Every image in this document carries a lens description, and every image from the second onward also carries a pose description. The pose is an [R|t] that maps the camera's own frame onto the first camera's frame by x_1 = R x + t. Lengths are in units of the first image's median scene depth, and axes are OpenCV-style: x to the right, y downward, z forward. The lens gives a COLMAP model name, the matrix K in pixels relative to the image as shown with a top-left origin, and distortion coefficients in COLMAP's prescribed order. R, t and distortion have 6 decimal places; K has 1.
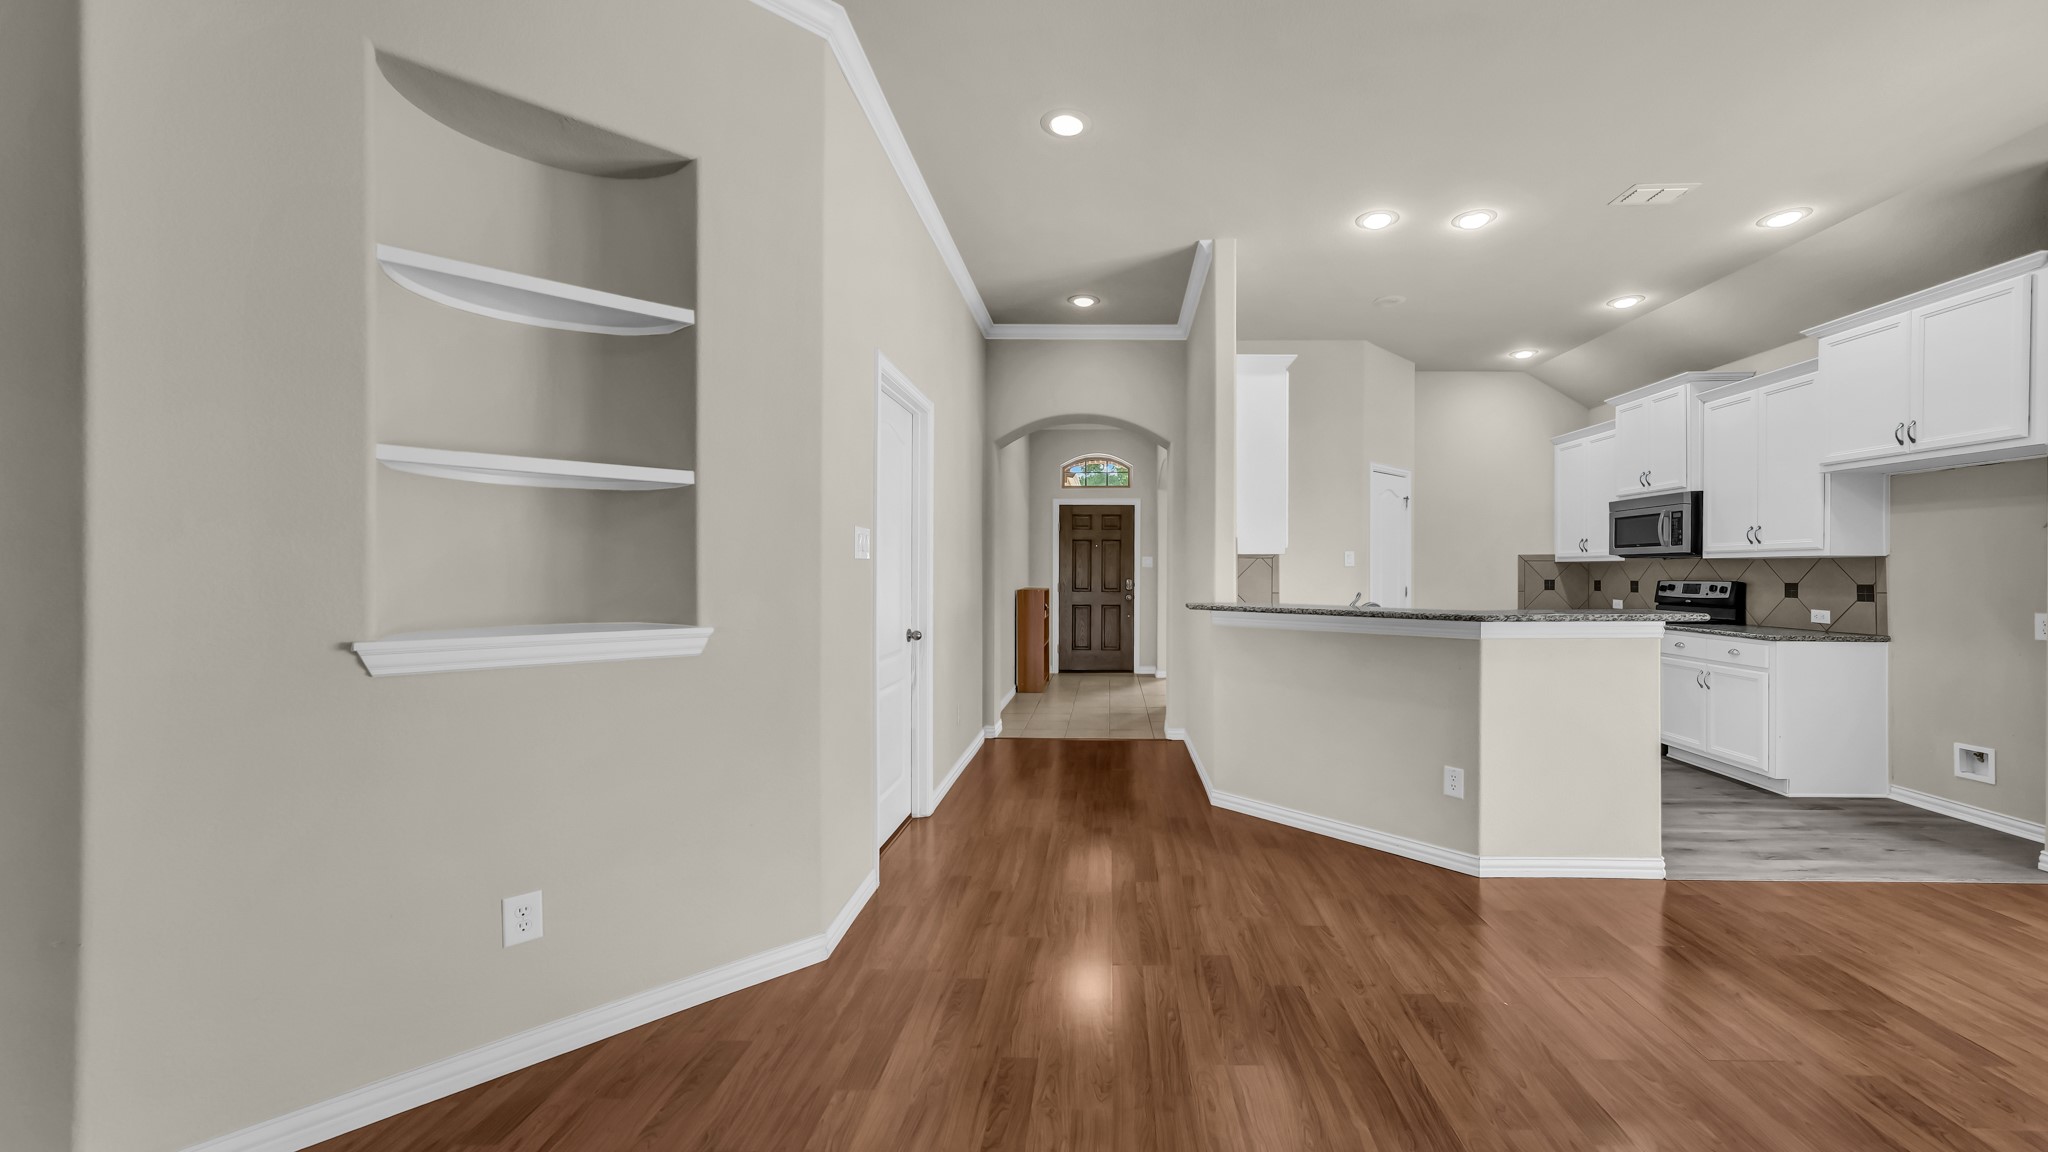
lens RADIAL K [[755.0, 0, 1092.9], [0, 755.0, 573.6], [0, 0, 1]] dist [0.000164, 0.000097]
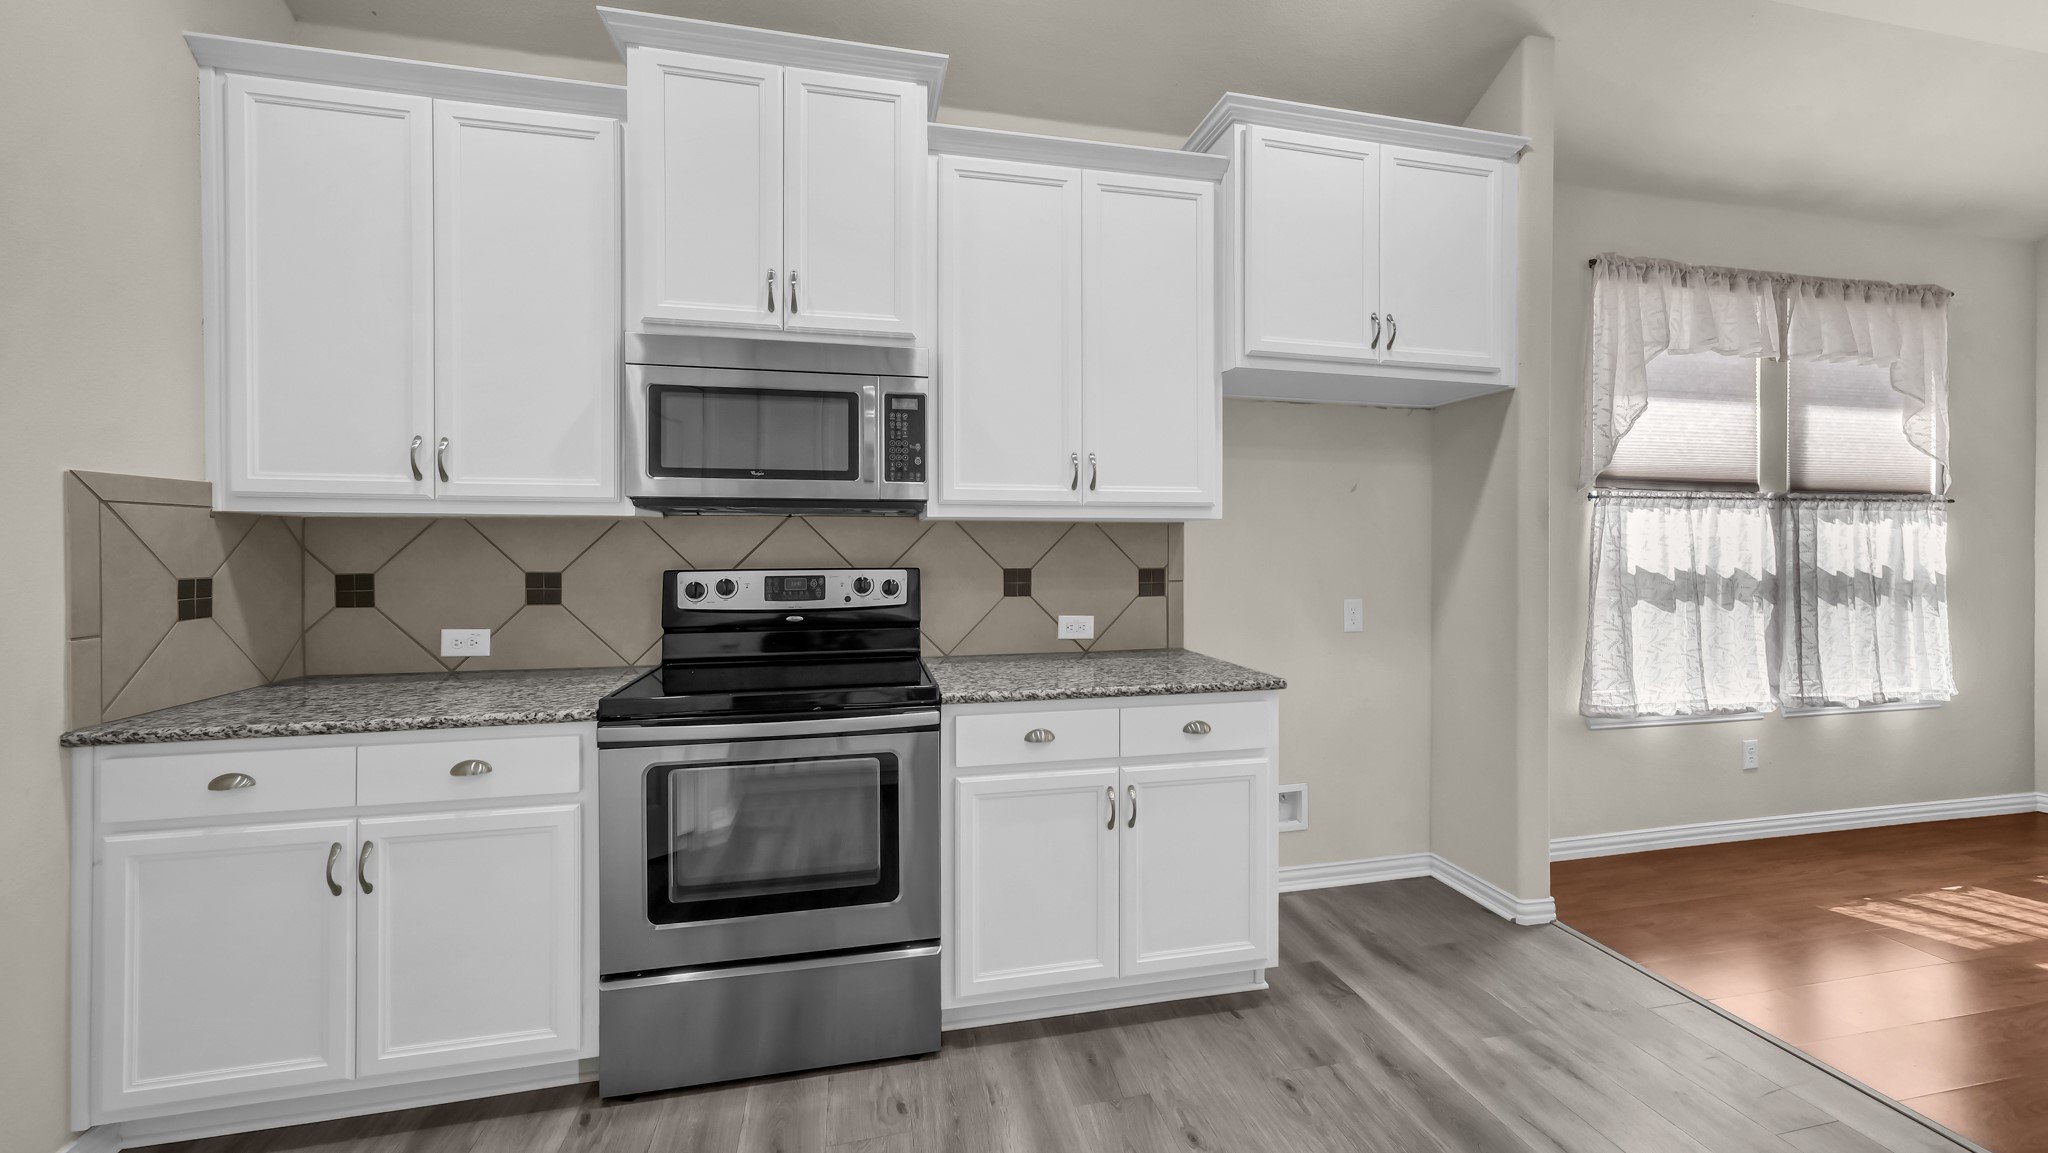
lens RADIAL K [[748.3, 0, 1026.1], [0, 748.3, 552.0], [0, 0, 1]] dist [-0.000752, 0.000066]
pose [[-0.237815, -0.006079, 0.971291, 0.372953], [0.003161, 0.999970, 0.007032, -0.002696], [-0.971305, 0.004743, -0.237789, 1.015112]]
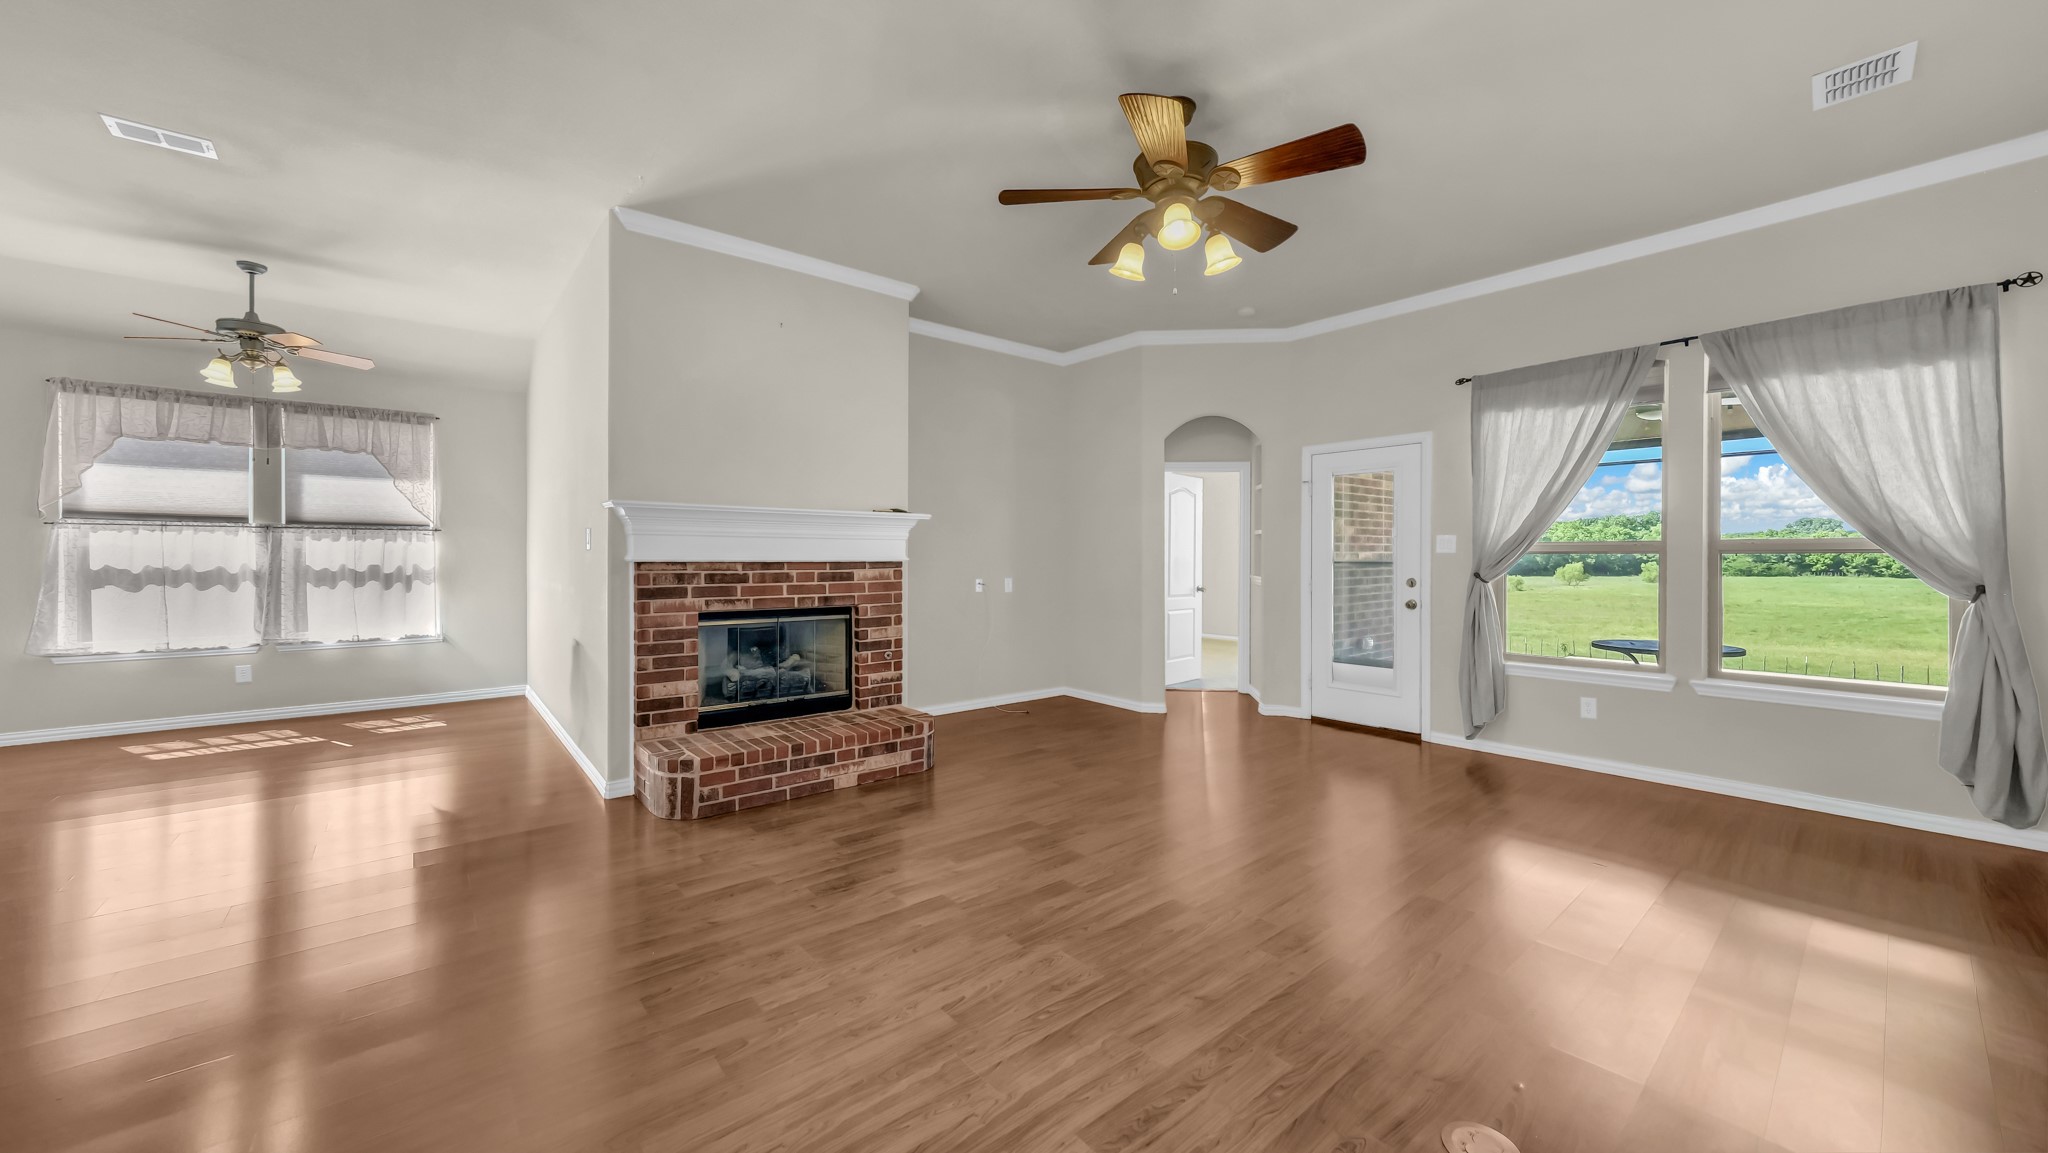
lens RADIAL K [[732.1, 0, 1032.1], [0, 732.1, 558.1], [0, 0, 1]] dist [0.010366, 0.000190]
pose [[-0.659046, -0.005173, 0.752085, -0.690337], [-0.002180, 0.999985, 0.004968, -0.002585], [-0.752100, 0.001635, -0.659047, 0.154525]]
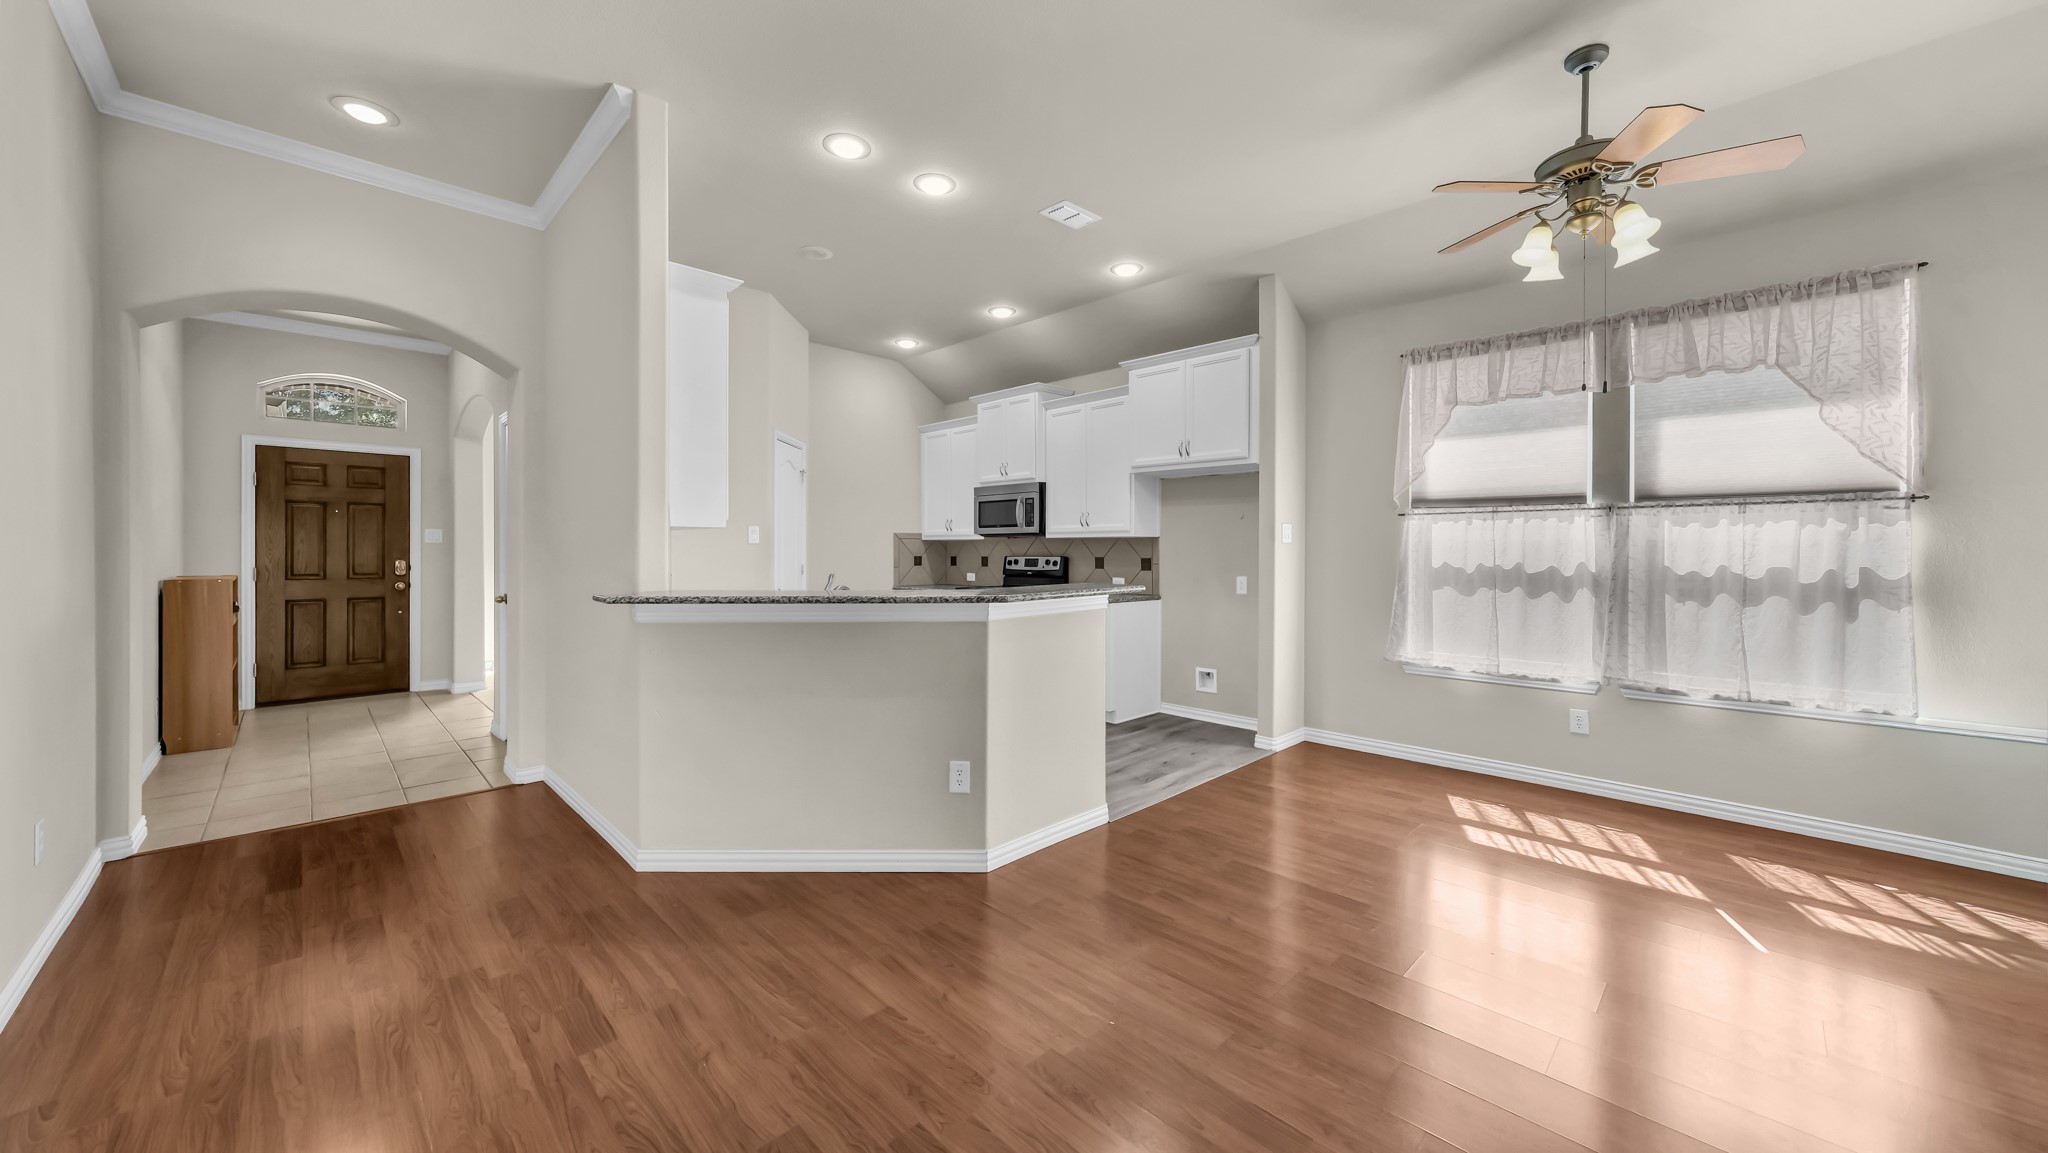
lens RADIAL K [[734.1, 0, 1024.2], [0, 734.1, 554.2], [0, 0, 1]] dist [0.000006, 0.000188]
pose [[0.695602, -0.006701, 0.718396, -0.067520], [0.002654, 0.999974, 0.006758, -0.001746], [-0.718423, -0.002794, 0.695601, 0.193707]]
